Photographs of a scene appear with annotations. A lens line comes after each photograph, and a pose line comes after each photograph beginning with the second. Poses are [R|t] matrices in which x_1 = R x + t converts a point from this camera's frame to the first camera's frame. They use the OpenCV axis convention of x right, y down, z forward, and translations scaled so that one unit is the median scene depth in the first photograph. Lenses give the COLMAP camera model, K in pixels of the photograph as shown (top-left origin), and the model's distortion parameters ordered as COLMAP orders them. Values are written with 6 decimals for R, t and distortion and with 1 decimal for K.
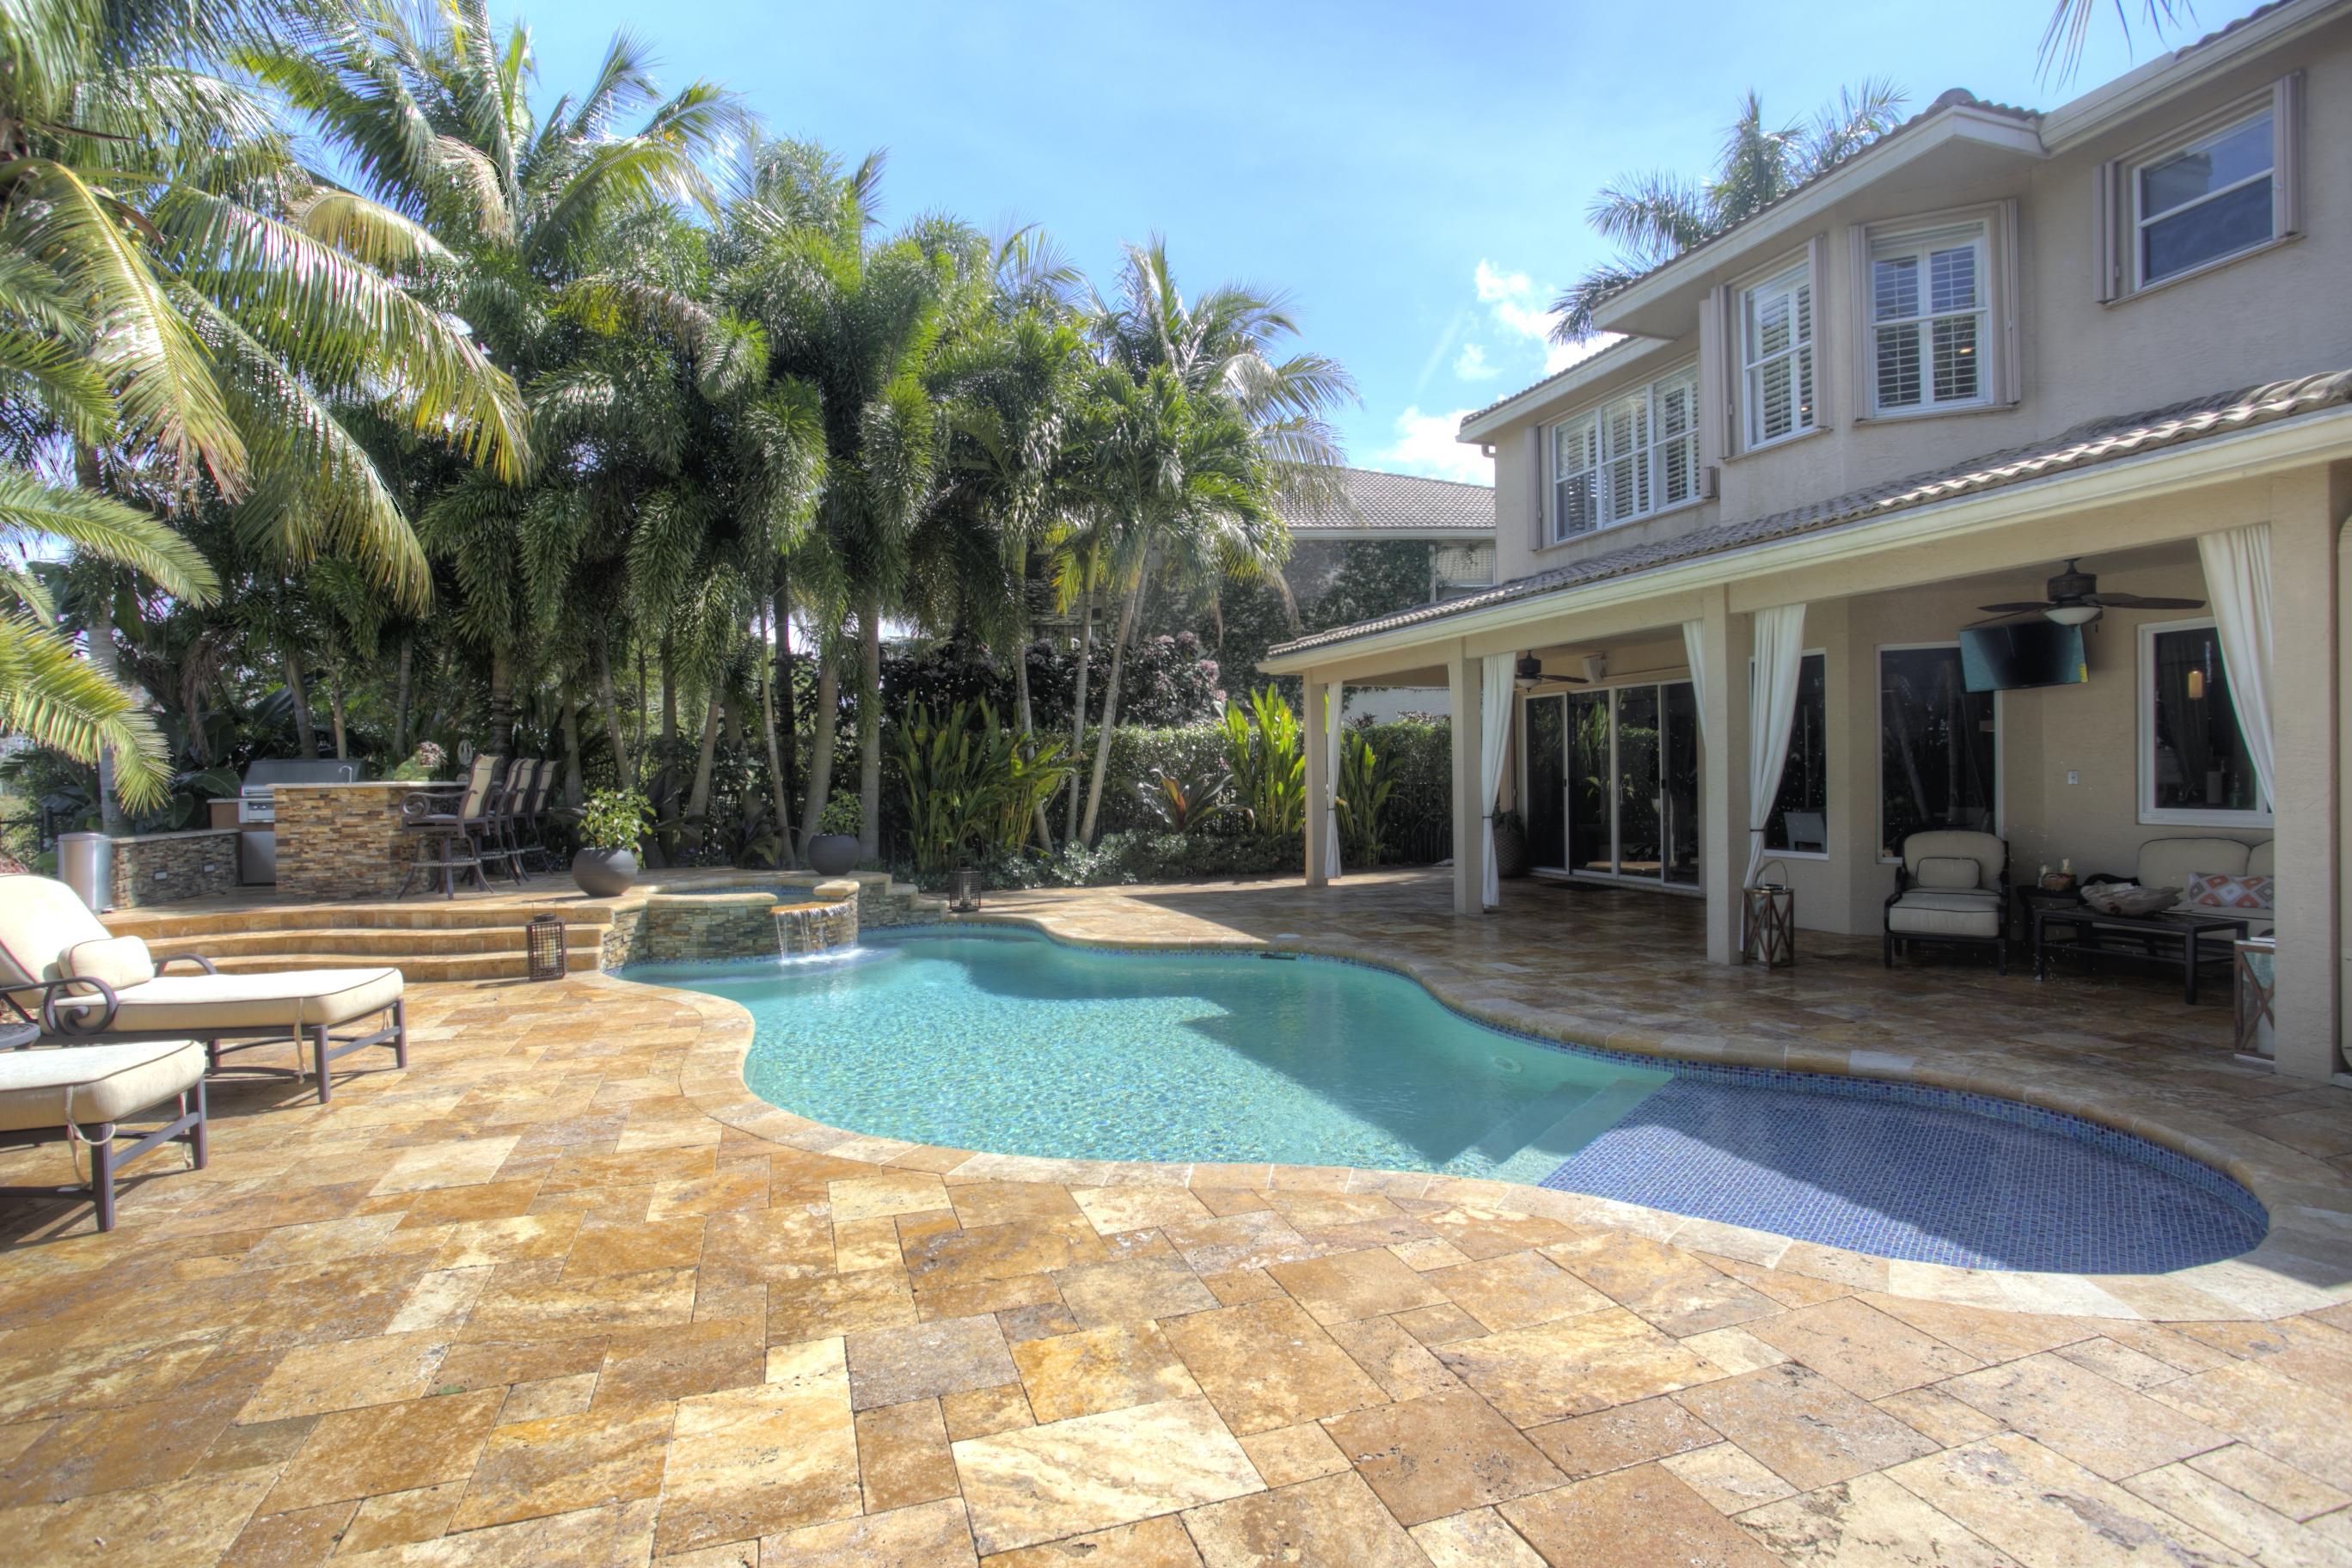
lens RADIAL K [[1150.6, 0, 1168.6], [0, 1150.6, 778.6], [0, 0, 1]] dist [-0.041470, 0.011685]
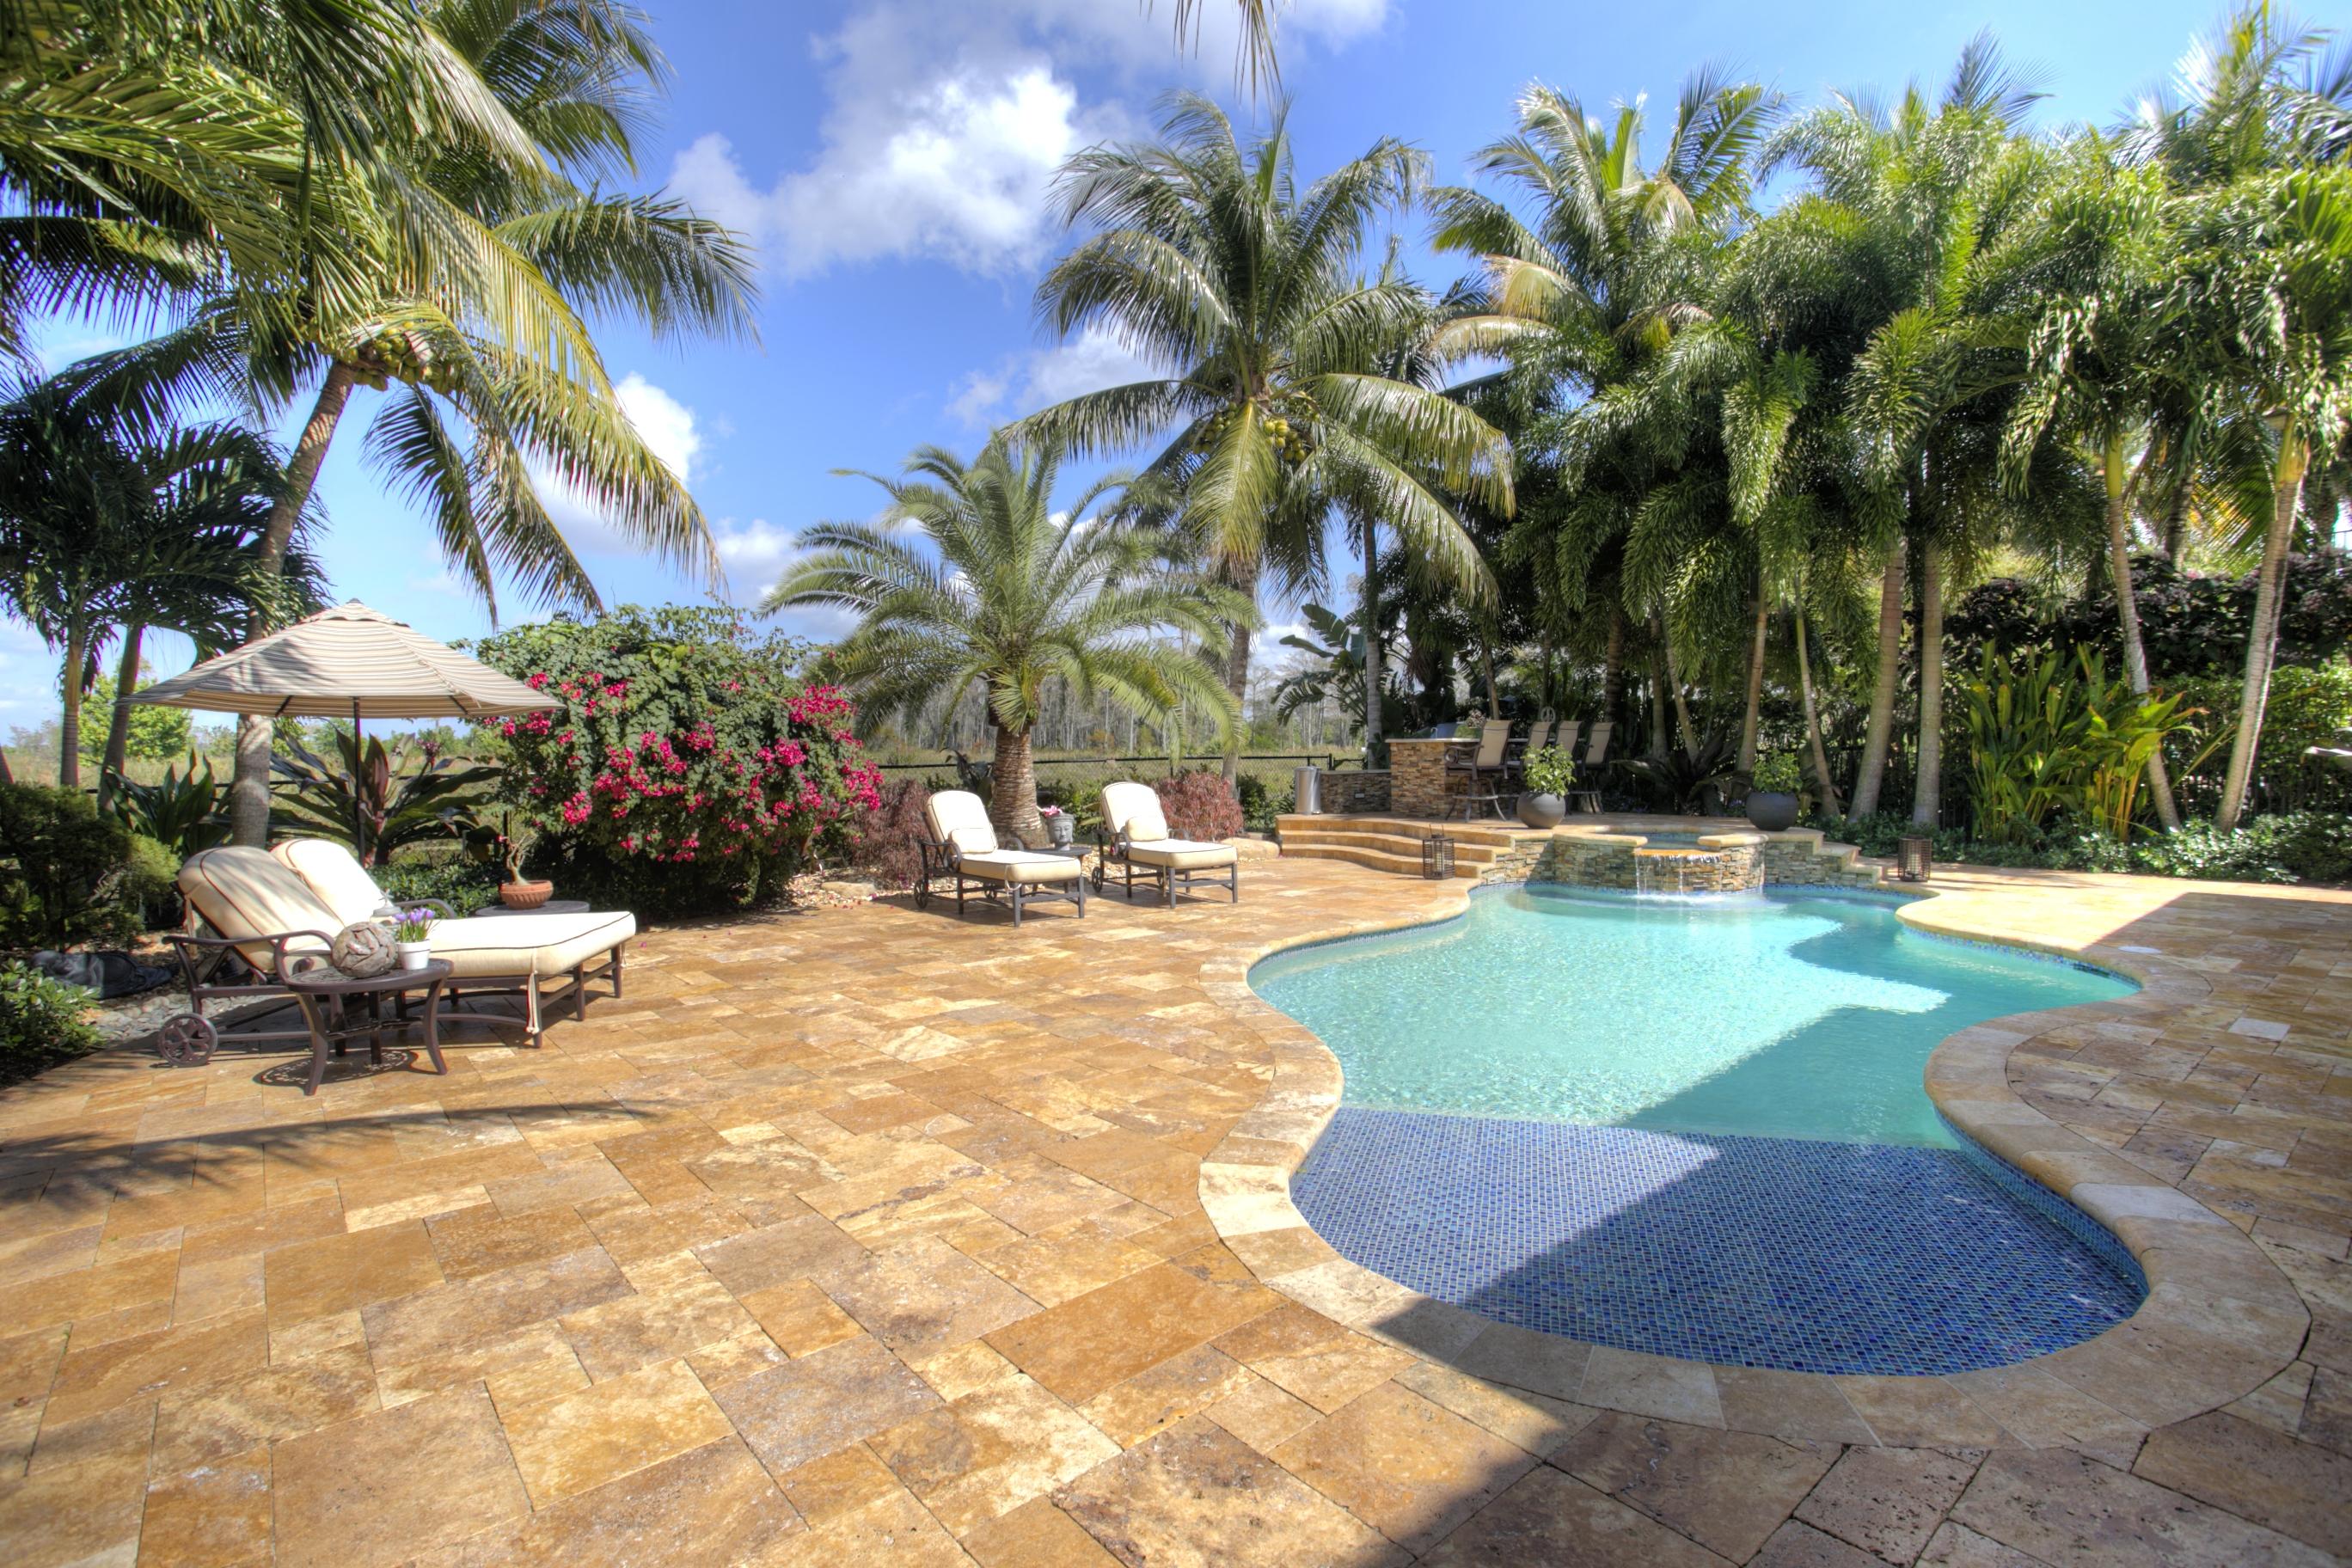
lens RADIAL K [[1150.6, 0, 1226.4], [0, 1150.6, 759.2], [0, 0, 1]] dist [-0.041470, 0.011685]
pose [[0.395568, 0.022131, -0.918170, 0.565293], [0.000431, 0.999705, 0.024282, -0.007529], [0.918436, -0.010001, 0.395442, 0.161762]]
